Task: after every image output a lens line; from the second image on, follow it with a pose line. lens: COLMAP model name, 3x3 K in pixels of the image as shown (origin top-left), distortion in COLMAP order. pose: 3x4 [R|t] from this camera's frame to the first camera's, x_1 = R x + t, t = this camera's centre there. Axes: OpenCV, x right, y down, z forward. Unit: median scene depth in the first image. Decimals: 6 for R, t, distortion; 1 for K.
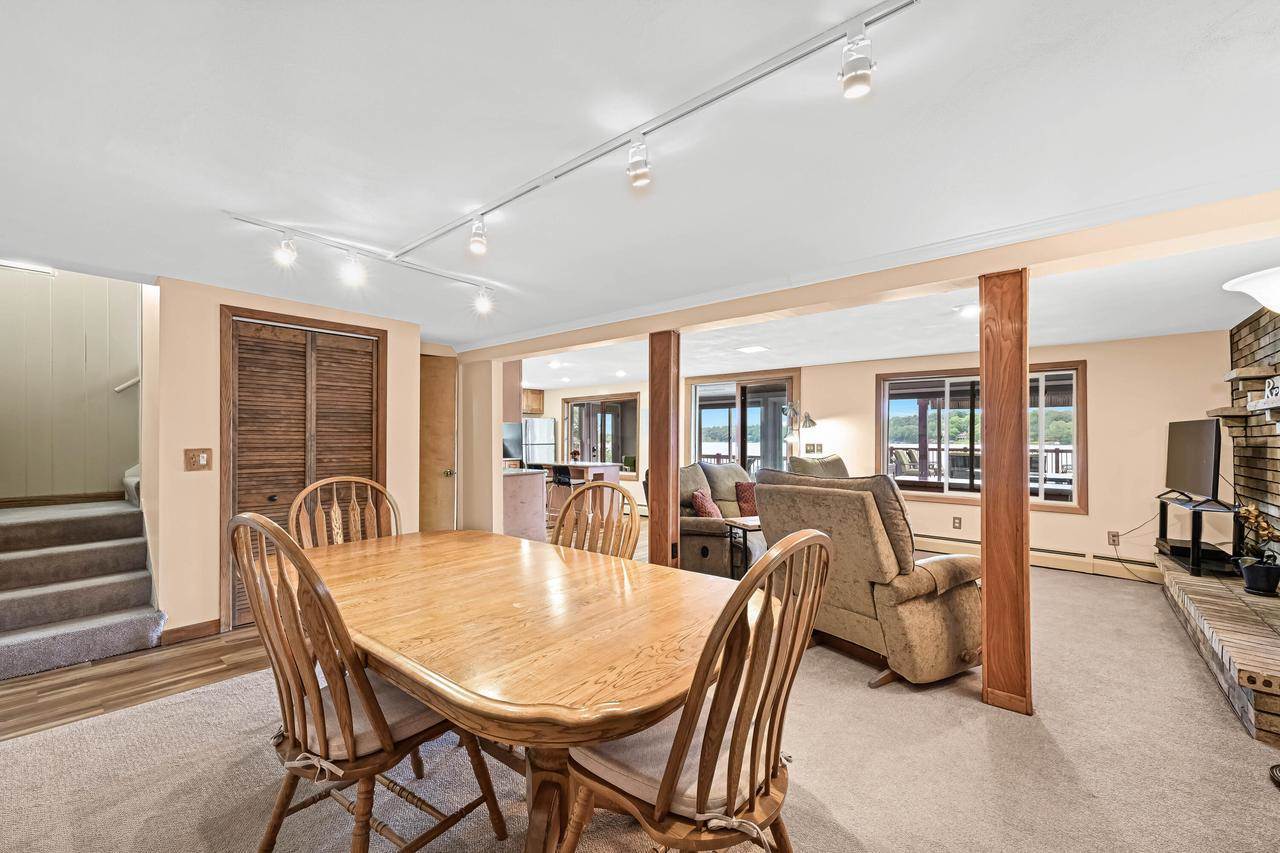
lens RADIAL K [[508.0, 0, 639.2], [0, 508.0, 434.8], [0, 0, 1]] dist [-0.007639, 0.001436]
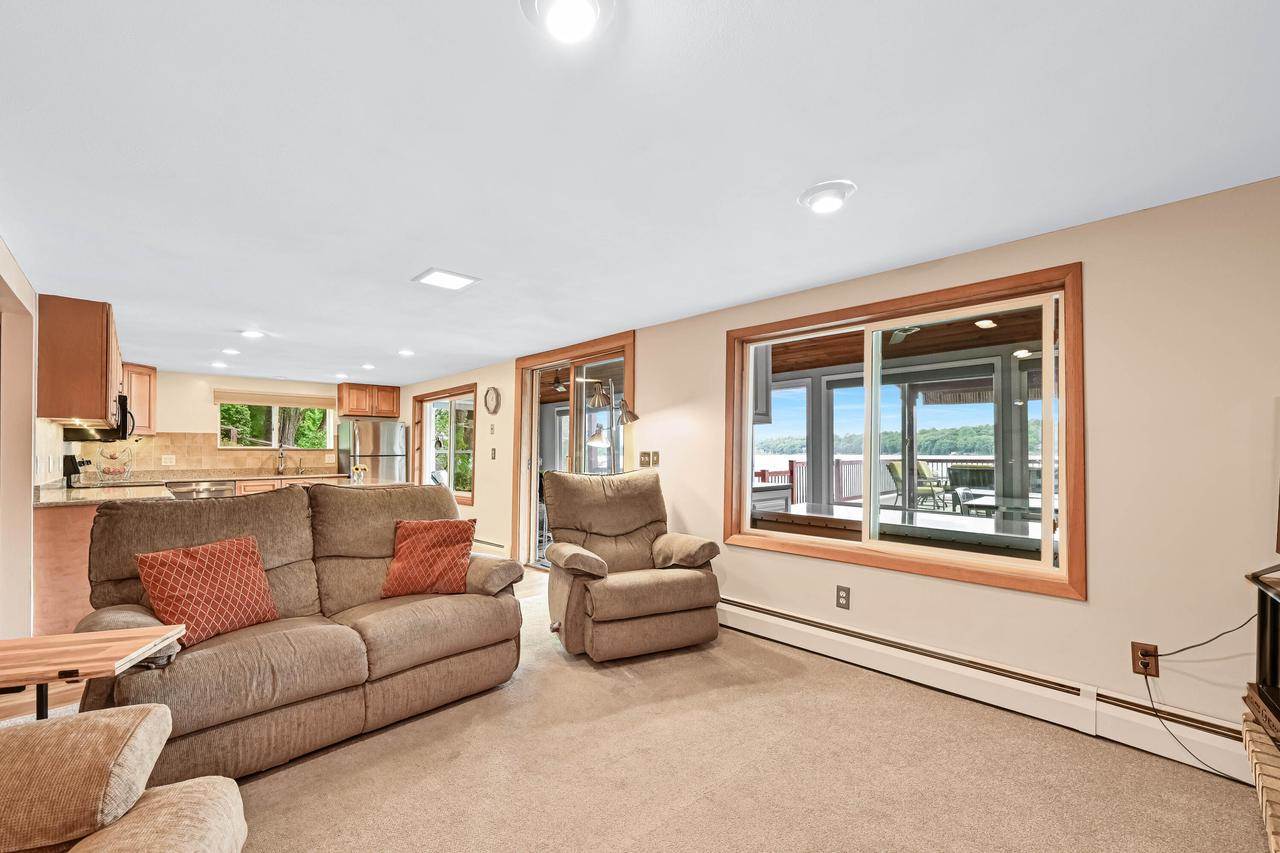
lens RADIAL K [[508.0, 0, 648.3], [0, 508.0, 449.0], [0, 0, 1]] dist [-0.007639, 0.001436]
pose [[0.996607, -0.005841, -0.082104, 0.367490], [0.005996, 0.999981, 0.001645, 0.012558], [0.082092, -0.002132, 0.996622, 0.355027]]
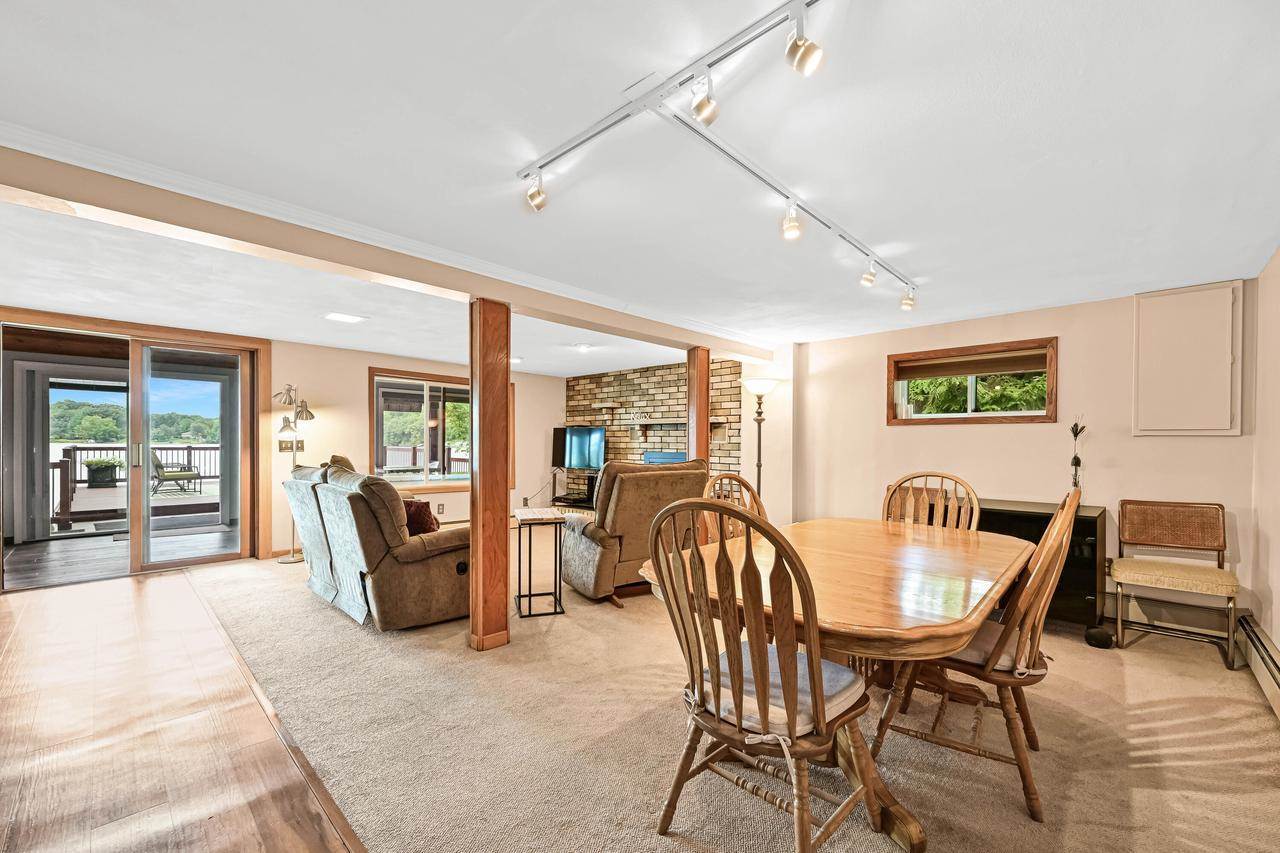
lens RADIAL K [[508.0, 0, 624.9], [0, 508.0, 444.1], [0, 0, 1]] dist [-0.007639, 0.001436]
pose [[0.049579, -0.004048, 0.998762, -0.400530], [-0.017233, 0.999839, 0.004908, 0.008638], [-0.998622, -0.017455, 0.049501, 0.400703]]
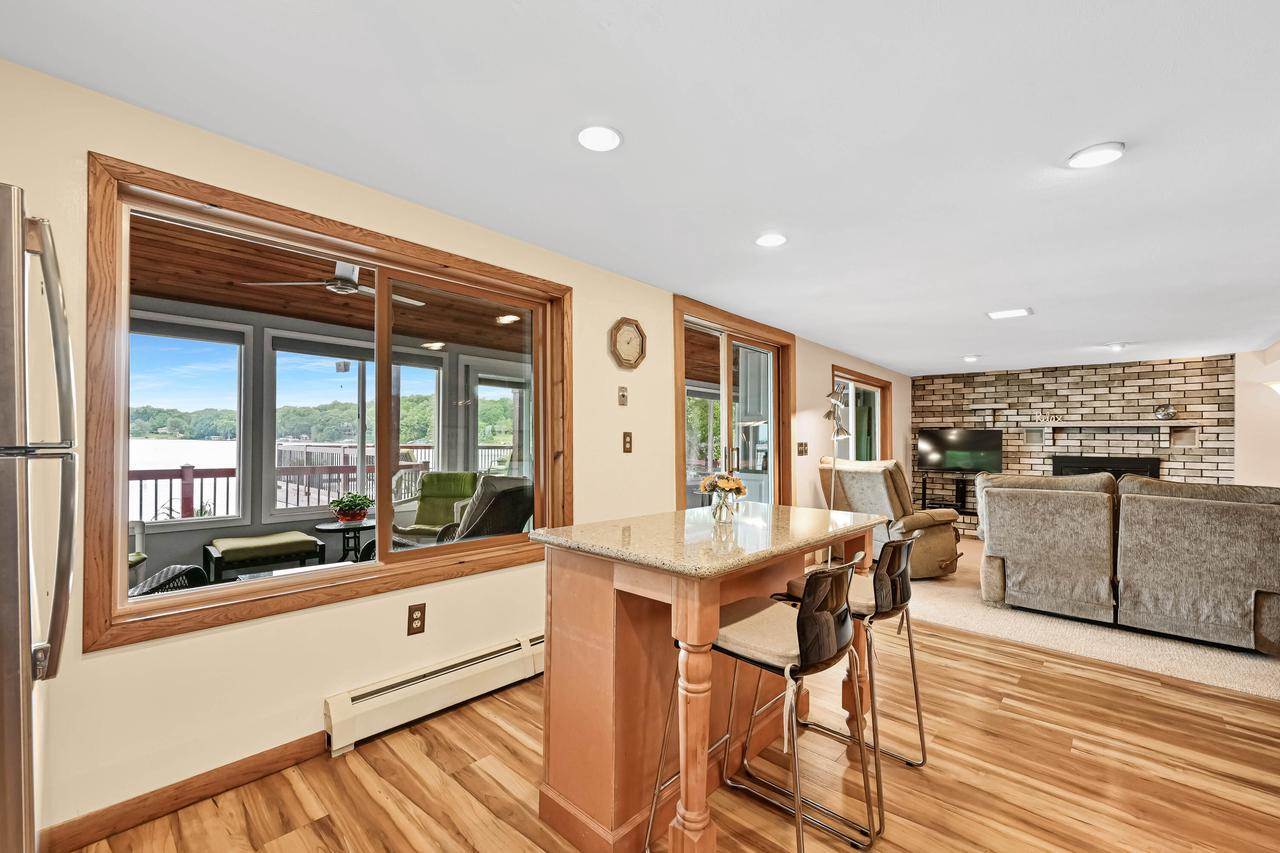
lens RADIAL K [[538.5, 0, 653.2], [0, 538.5, 441.6], [0, 0, 1]] dist [0.004091, 0.000339]
pose [[0.017644, 0.000252, 0.999844, -0.422516], [-0.023738, 0.999718, 0.000167, 0.018844], [-0.999563, -0.023737, 0.017645, 1.126788]]
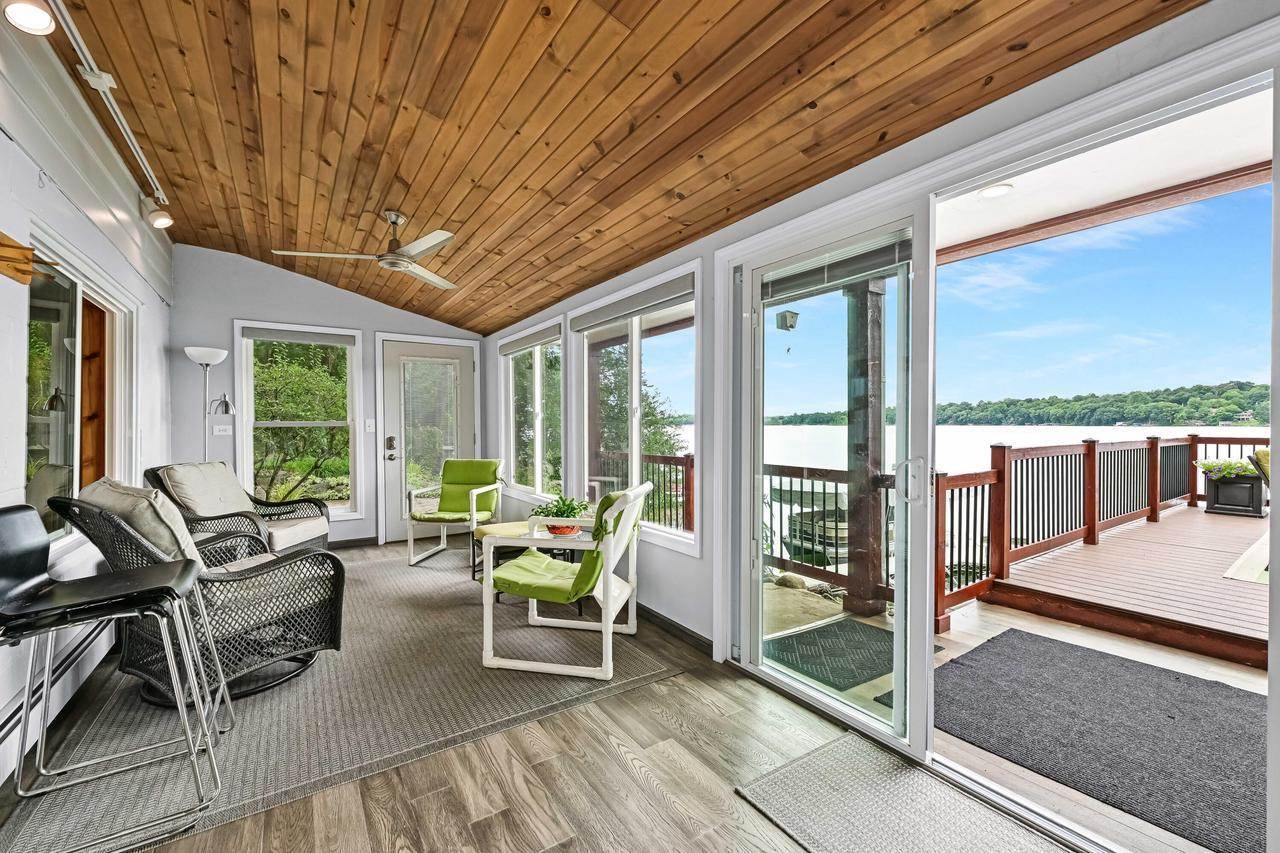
lens RADIAL K [[530.8, 0, 641.3], [0, 530.8, 427.1], [0, 0, 1]] dist [-0.005302, -0.000580]
pose [[0.961819, -0.001992, -0.273680, 0.416247], [0.006453, 0.999861, 0.015404, 0.016894], [0.273611, -0.016582, 0.961698, 1.037933]]
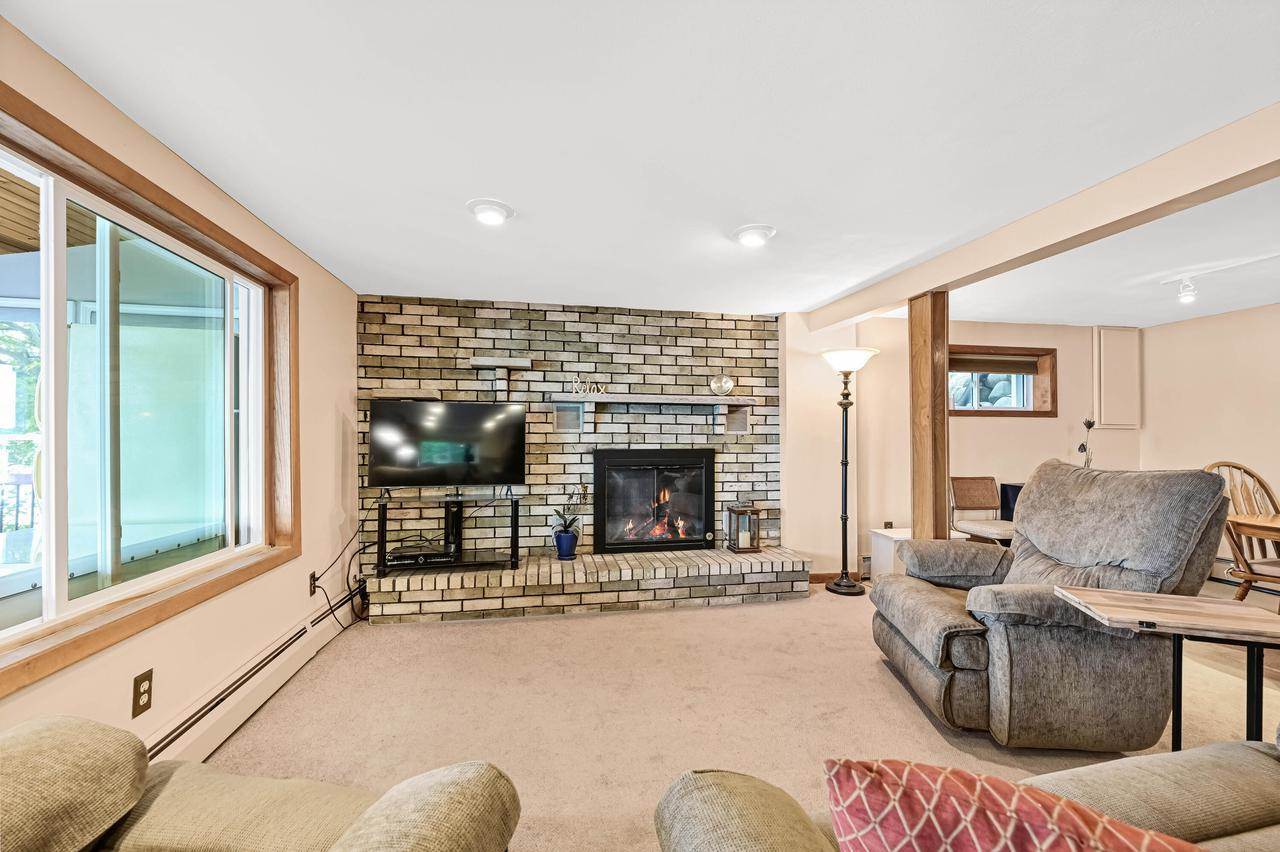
lens RADIAL K [[511.3, 0, 660.8], [0, 511.3, 426.1], [0, 0, 1]] dist [0.010546, 0.000070]
pose [[-0.795551, 0.008986, 0.605821, 0.168572], [-0.010753, 0.999523, -0.028945, 0.017397], [-0.605792, -0.029541, -0.795075, 0.826565]]
